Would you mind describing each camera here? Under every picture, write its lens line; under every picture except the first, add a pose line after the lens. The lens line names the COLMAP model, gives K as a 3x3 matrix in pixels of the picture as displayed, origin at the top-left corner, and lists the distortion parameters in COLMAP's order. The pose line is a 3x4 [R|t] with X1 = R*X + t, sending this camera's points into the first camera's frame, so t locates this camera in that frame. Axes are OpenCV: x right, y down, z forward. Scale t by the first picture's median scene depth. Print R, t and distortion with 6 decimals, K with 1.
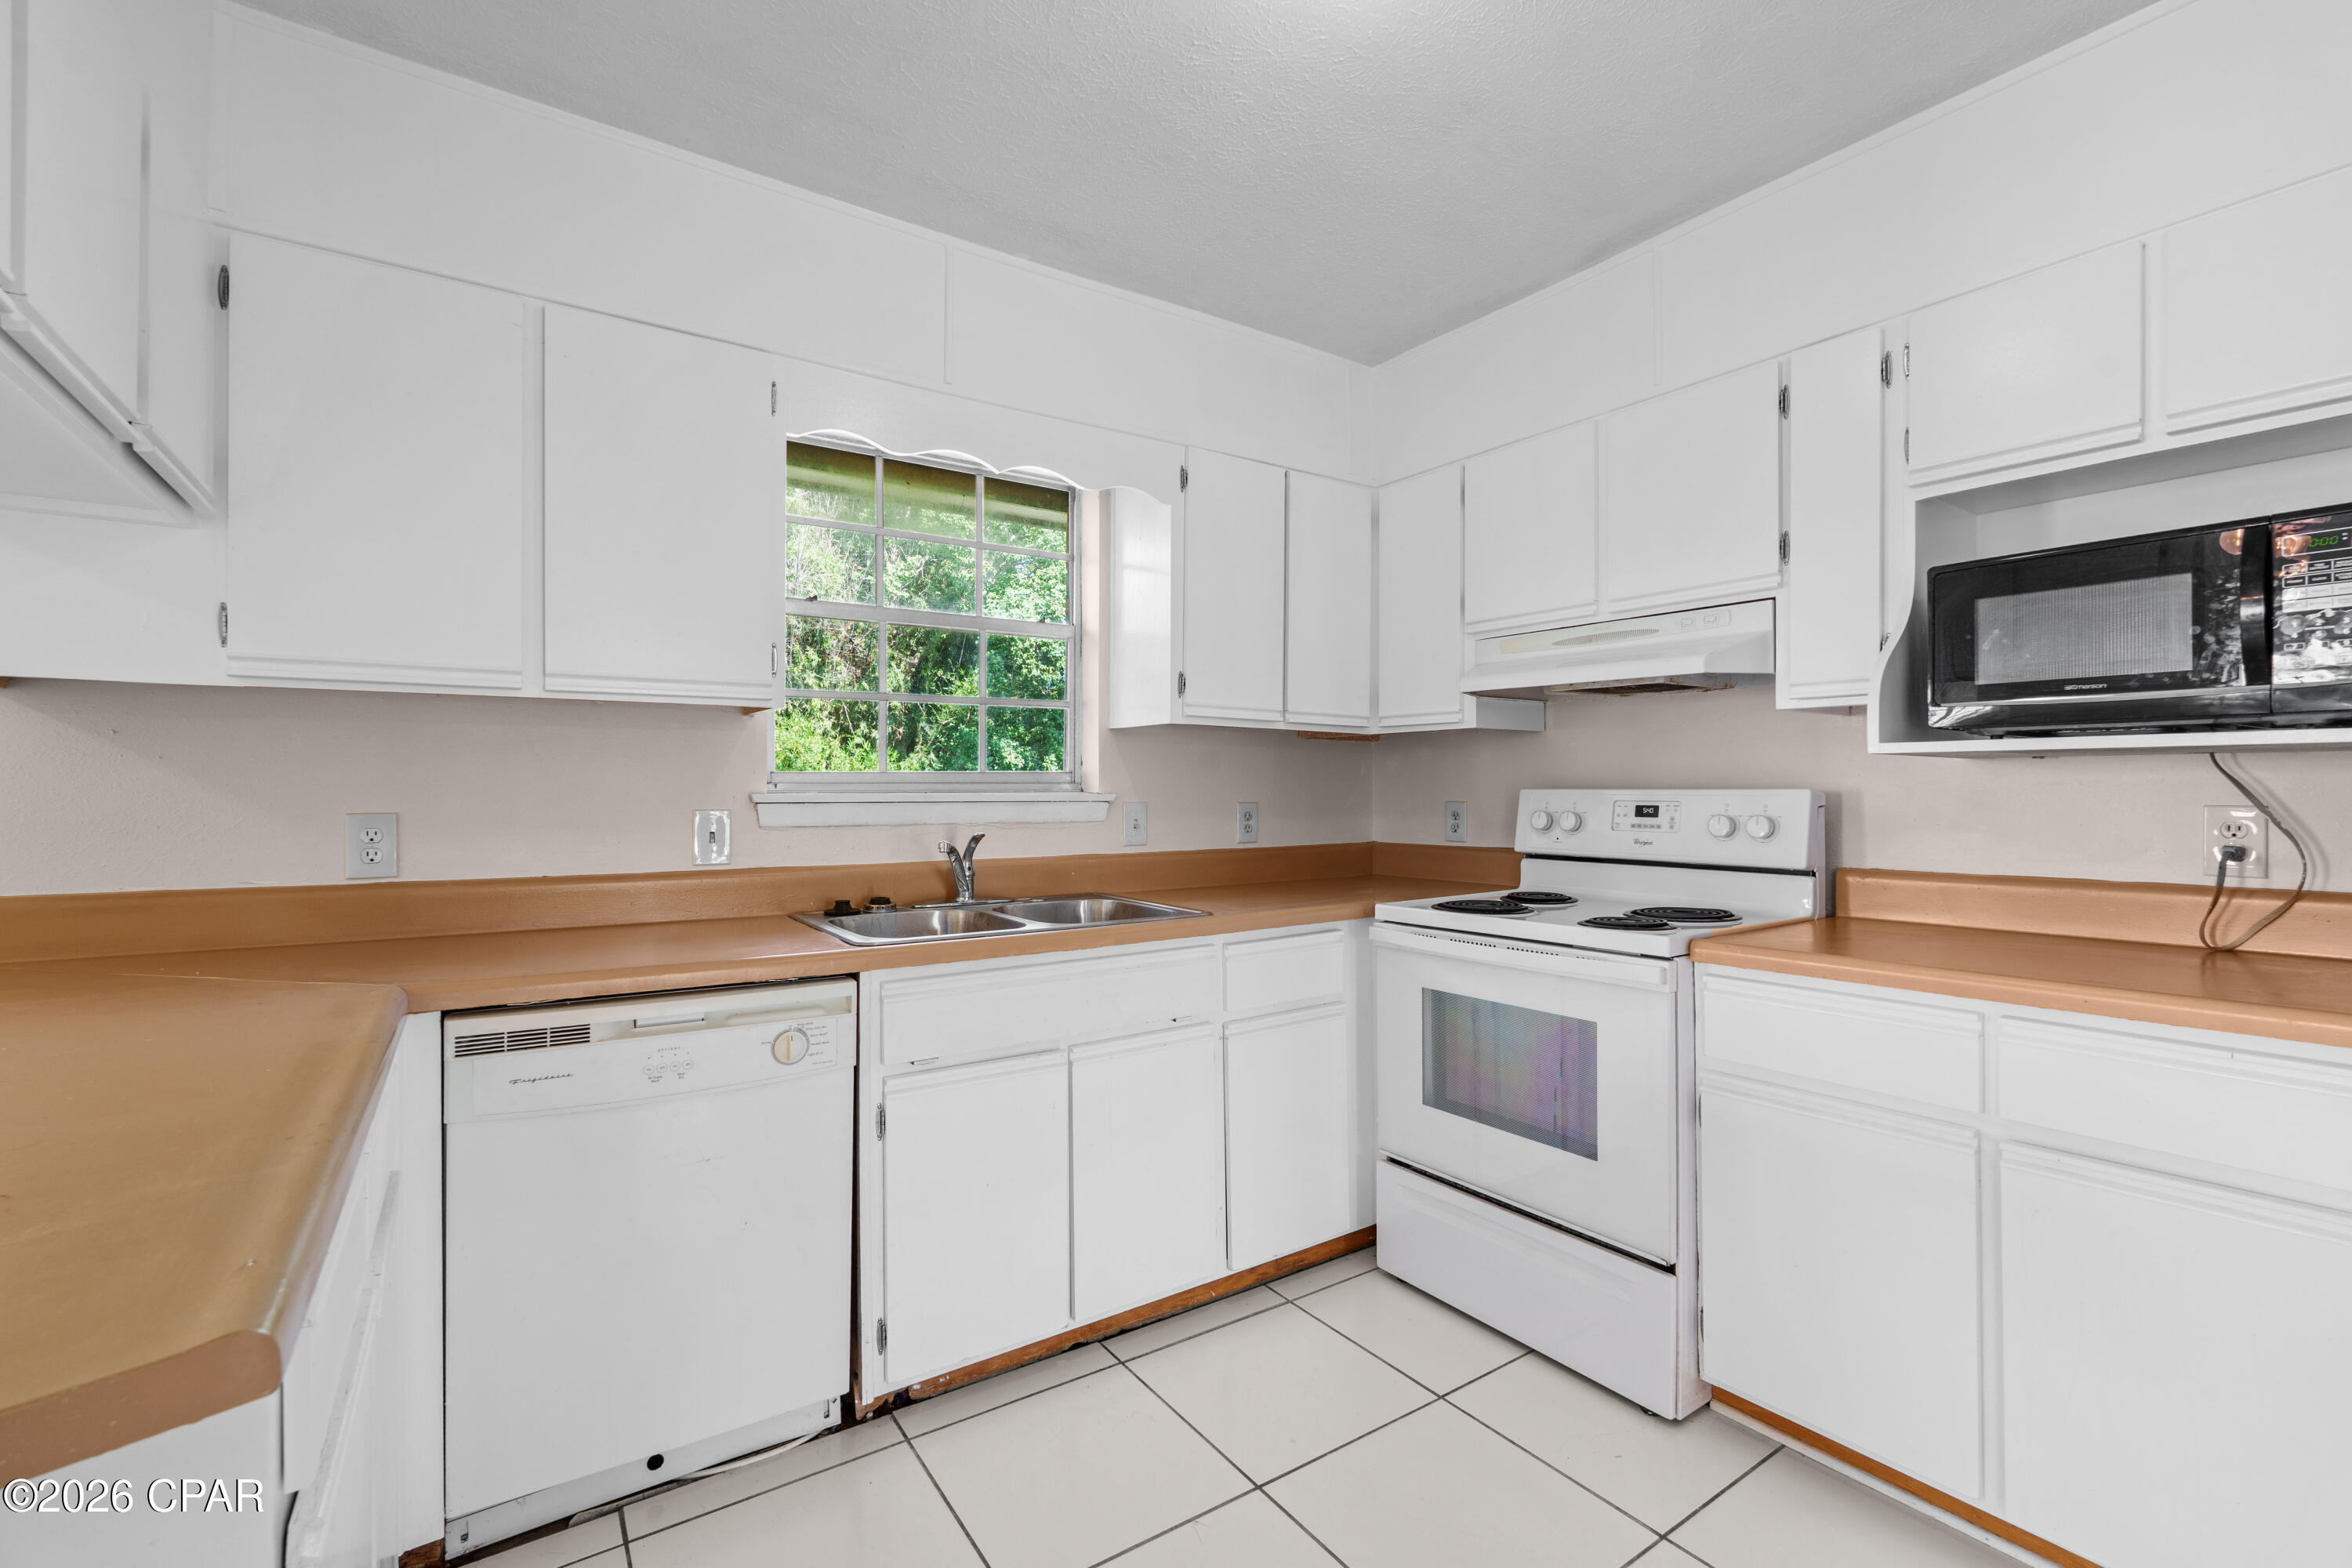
lens RADIAL K [[1019.8, 0, 1183.6], [0, 1019.8, 788.8], [0, 0, 1]] dist [-0.001880, -0.000504]
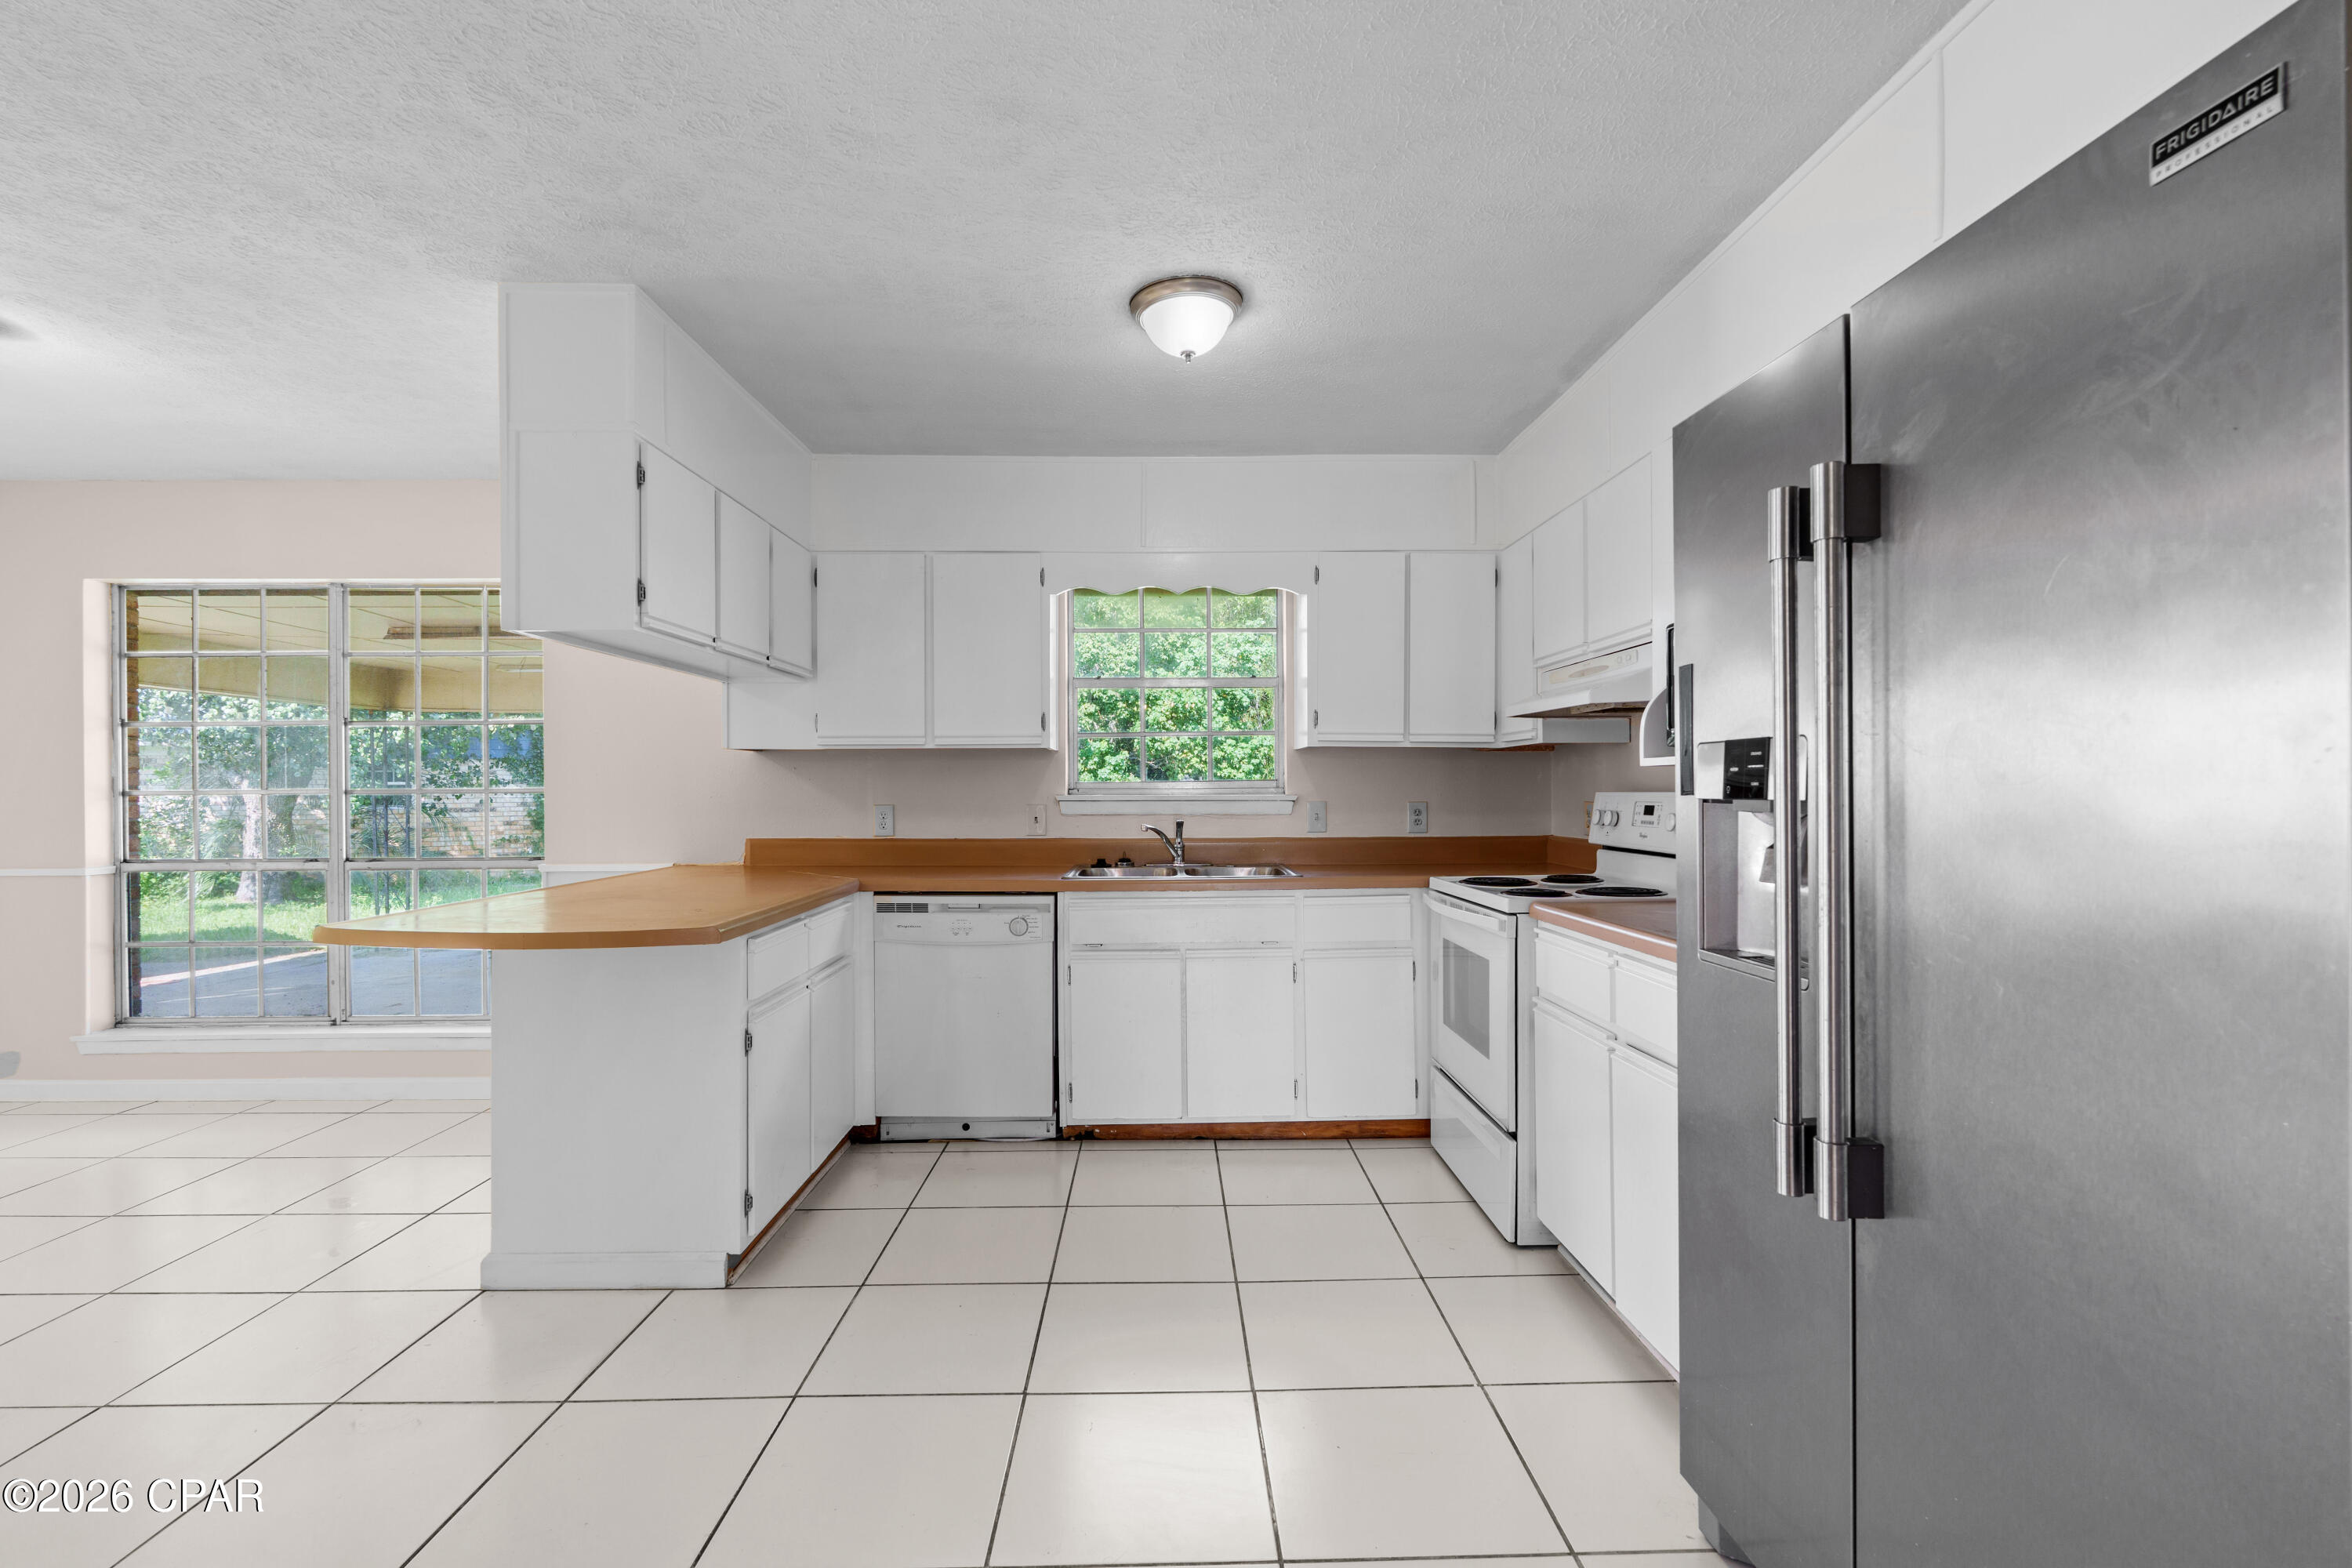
lens RADIAL K [[1019.8, 0, 1165.0], [0, 1019.8, 790.1], [0, 0, 1]] dist [-0.001880, -0.000504]
pose [[0.835181, -0.001149, -0.549974, 0.699090], [0.003115, 0.999992, 0.002641, -0.007867], [0.549966, -0.003919, 0.835178, -0.354930]]
